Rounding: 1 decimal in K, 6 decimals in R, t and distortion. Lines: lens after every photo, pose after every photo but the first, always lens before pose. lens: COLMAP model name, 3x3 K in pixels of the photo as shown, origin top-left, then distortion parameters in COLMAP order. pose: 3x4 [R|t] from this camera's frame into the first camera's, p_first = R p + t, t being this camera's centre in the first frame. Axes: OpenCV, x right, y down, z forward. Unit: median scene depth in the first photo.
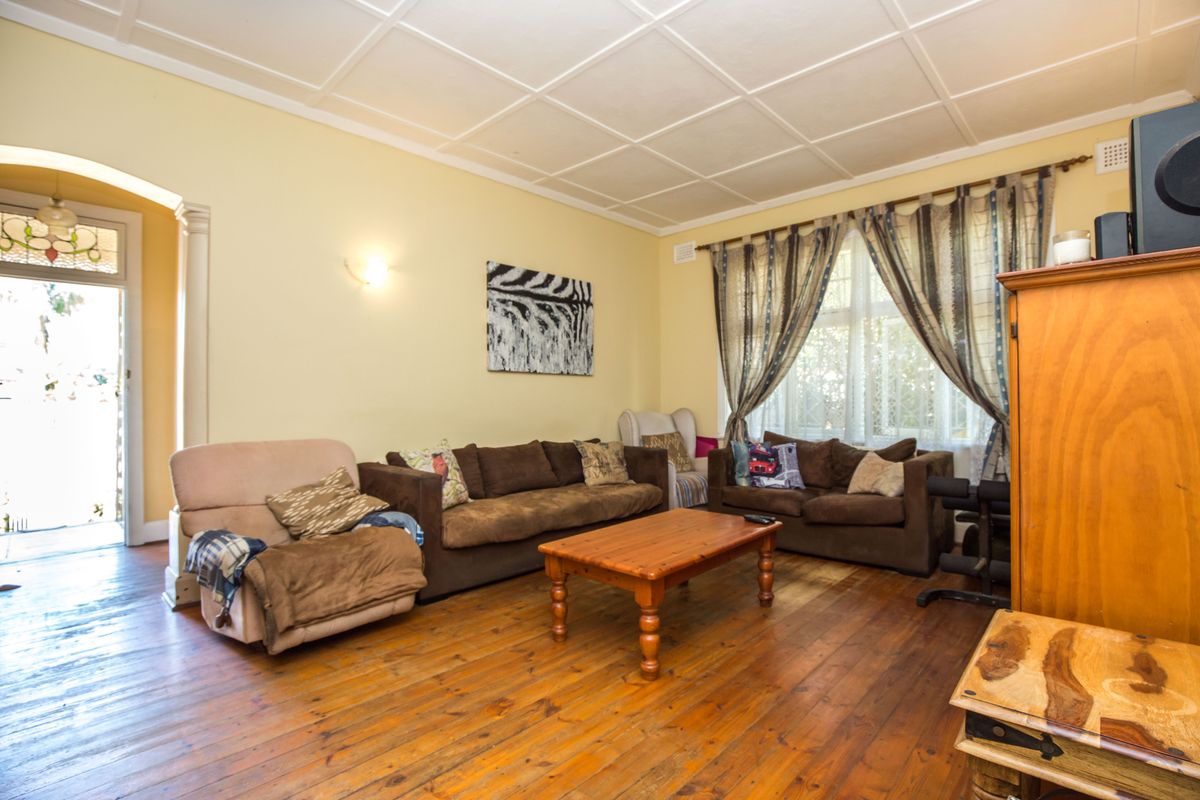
lens RADIAL K [[553.4, 0, 619.7], [0, 553.4, 399.3], [0, 0, 1]] dist [-0.028154, 0.000379]
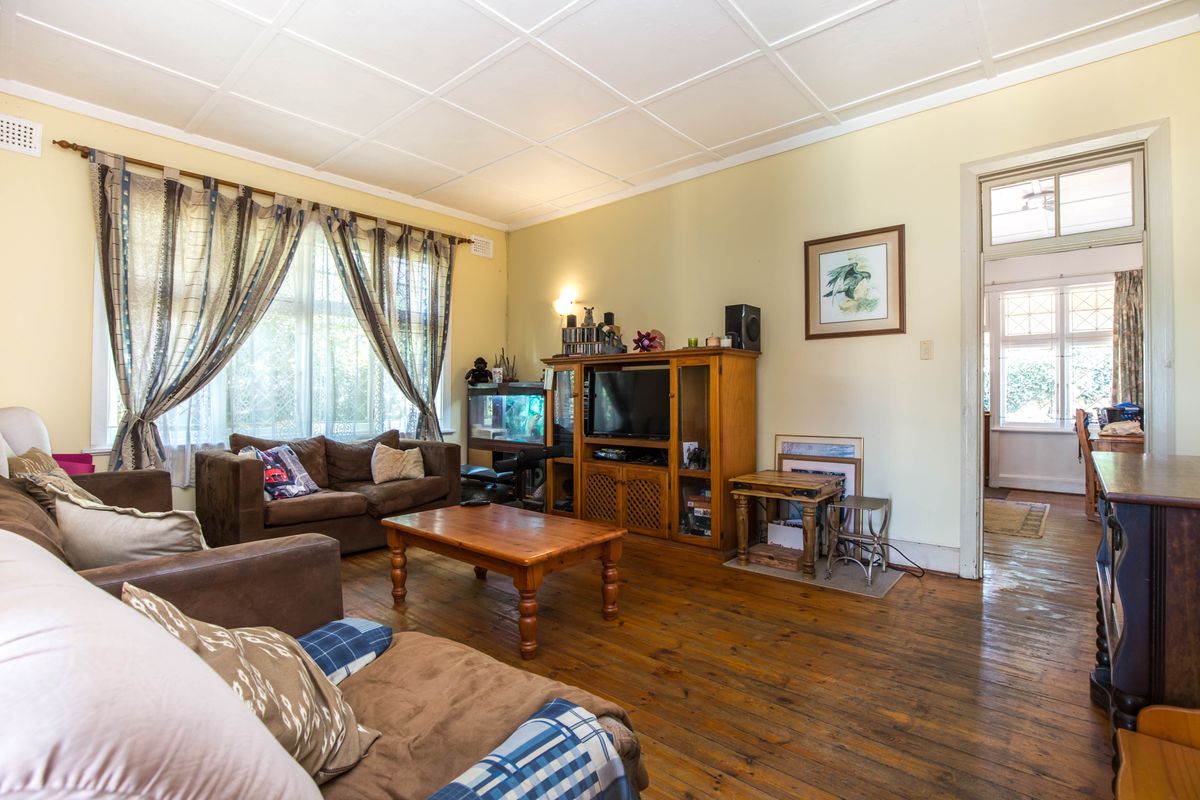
lens RADIAL K [[553.4, 0, 619.7], [0, 553.4, 399.3], [0, 0, 1]] dist [-0.028154, 0.000379]
pose [[-0.041721, 0.004300, 0.999120, -0.555453], [-0.006260, 0.999970, -0.004565, 0.007923], [-0.999110, -0.006445, -0.041693, 0.483811]]
